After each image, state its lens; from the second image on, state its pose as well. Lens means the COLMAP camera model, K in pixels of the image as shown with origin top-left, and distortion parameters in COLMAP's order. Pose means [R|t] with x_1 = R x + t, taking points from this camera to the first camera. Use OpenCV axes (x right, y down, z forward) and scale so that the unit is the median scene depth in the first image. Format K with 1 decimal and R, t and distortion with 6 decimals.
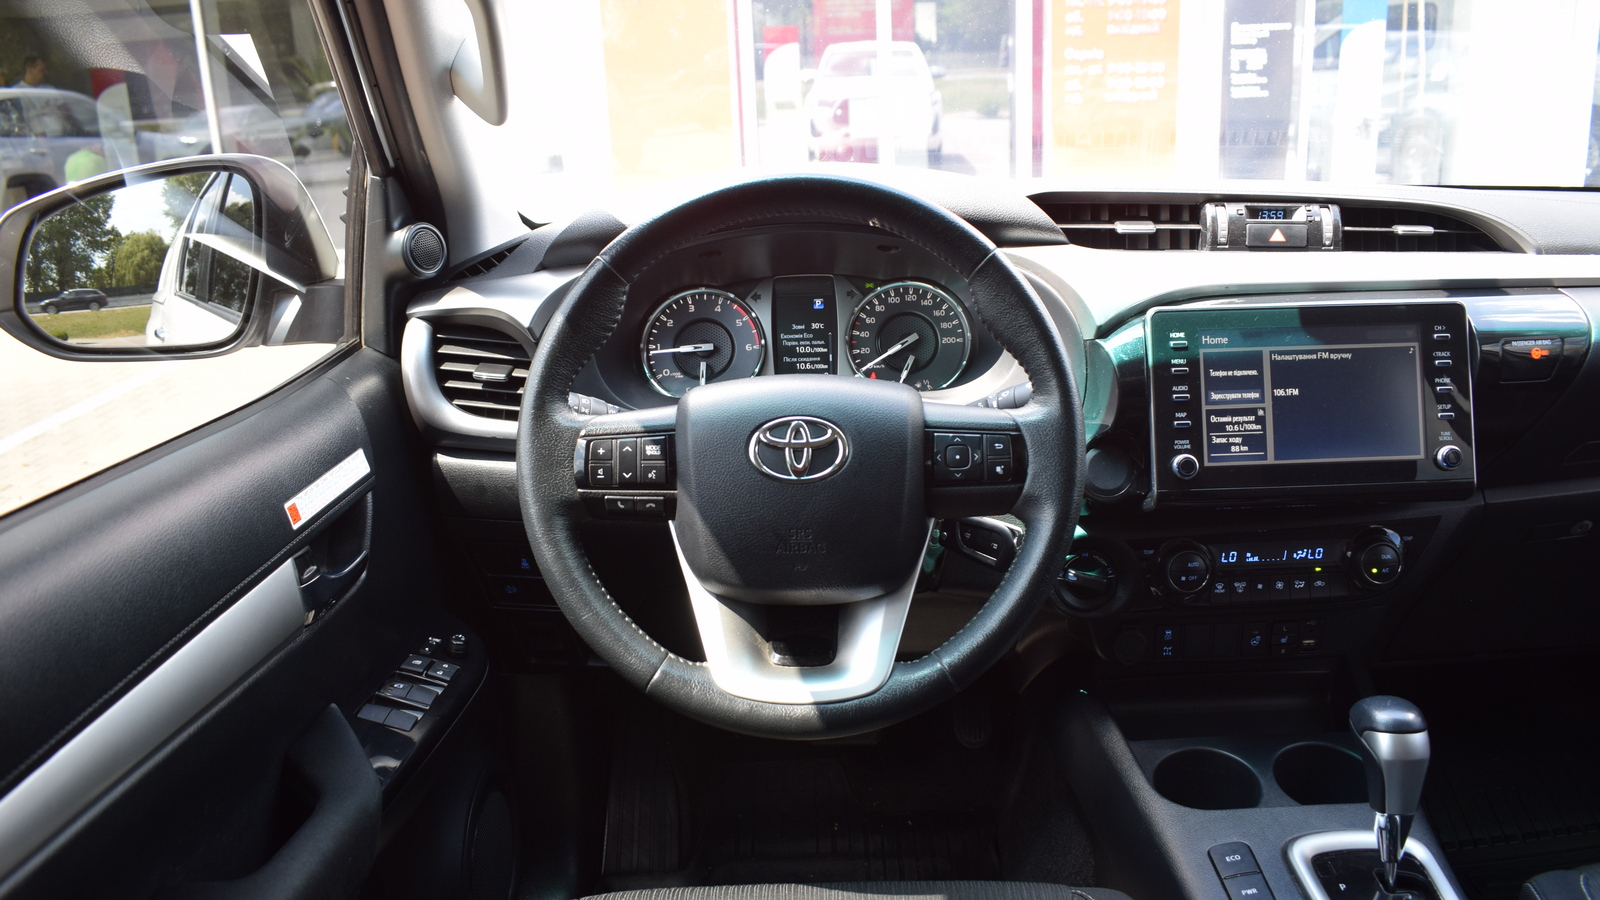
lens RADIAL K [[1204.0, 0, 804.6], [0, 1204.0, 458.2], [0, 0, 1]] dist [-0.094431, 0.010257]
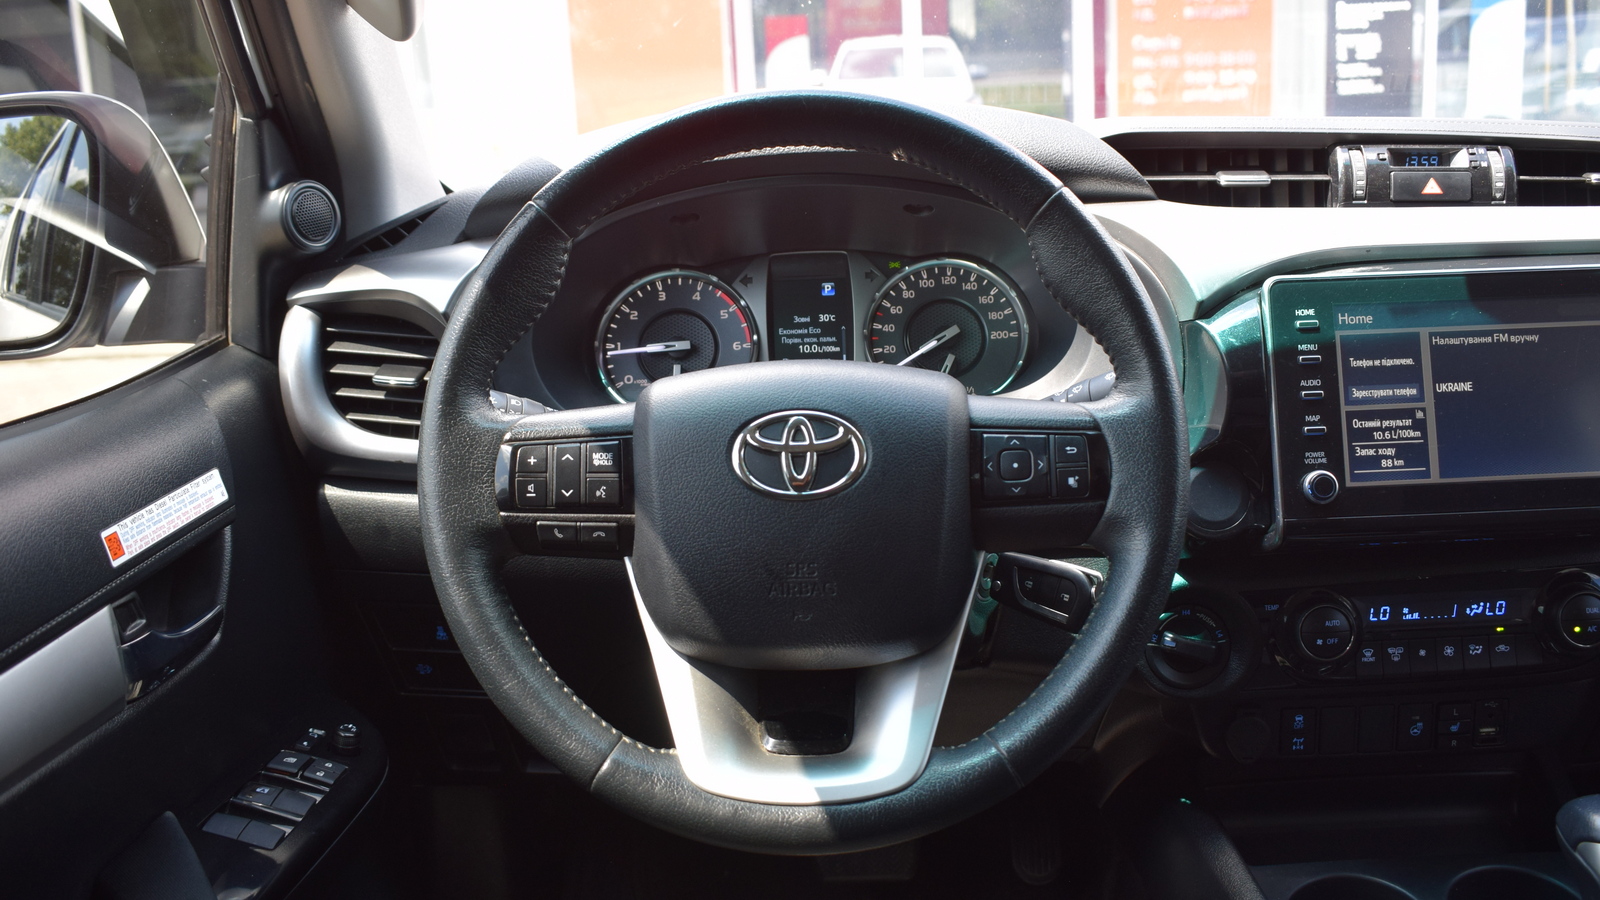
lens RADIAL K [[1476.2, 0, 809.6], [0, 1476.2, 452.1], [0, 0, 1]] dist [-0.076983, 0.000000]
pose [[0.999965, -0.005739, -0.006097, 0.005682], [0.005335, 0.997916, -0.064299, 0.040507], [0.006453, 0.064264, 0.997912, 0.081959]]
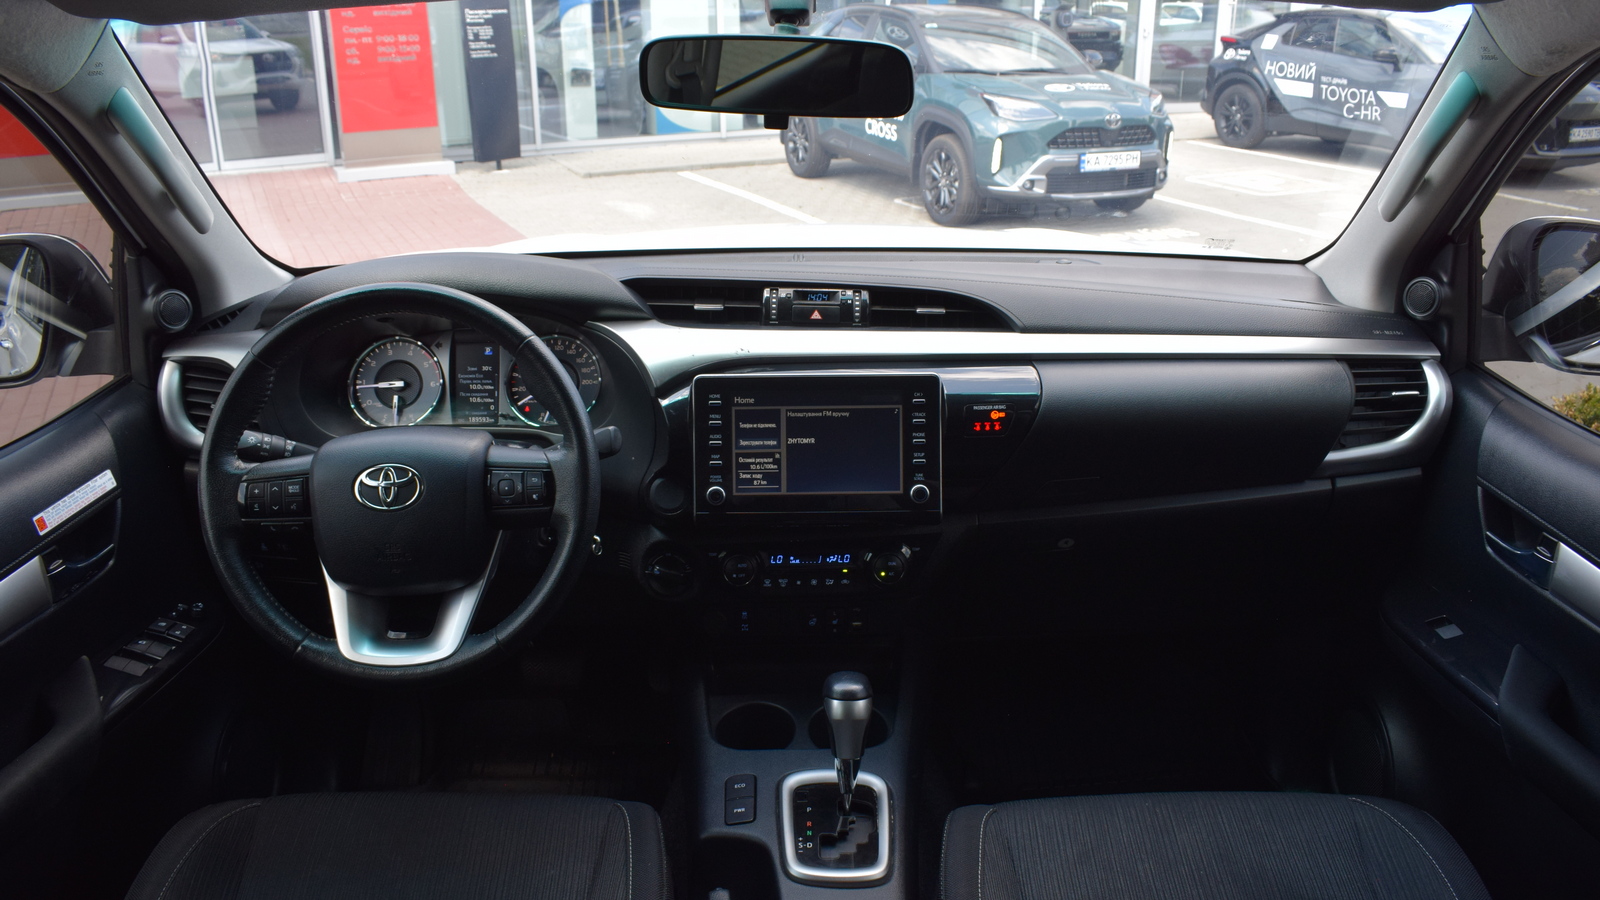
lens RADIAL K [[1204.0, 0, 808.4], [0, 1204.0, 452.0], [0, 0, 1]] dist [-0.094431, 0.010257]
pose [[0.999291, 0.021800, 0.030708, 0.364179], [-0.023368, 0.998391, 0.051672, -0.109050], [-0.029533, -0.052353, 0.998192, -0.331561]]
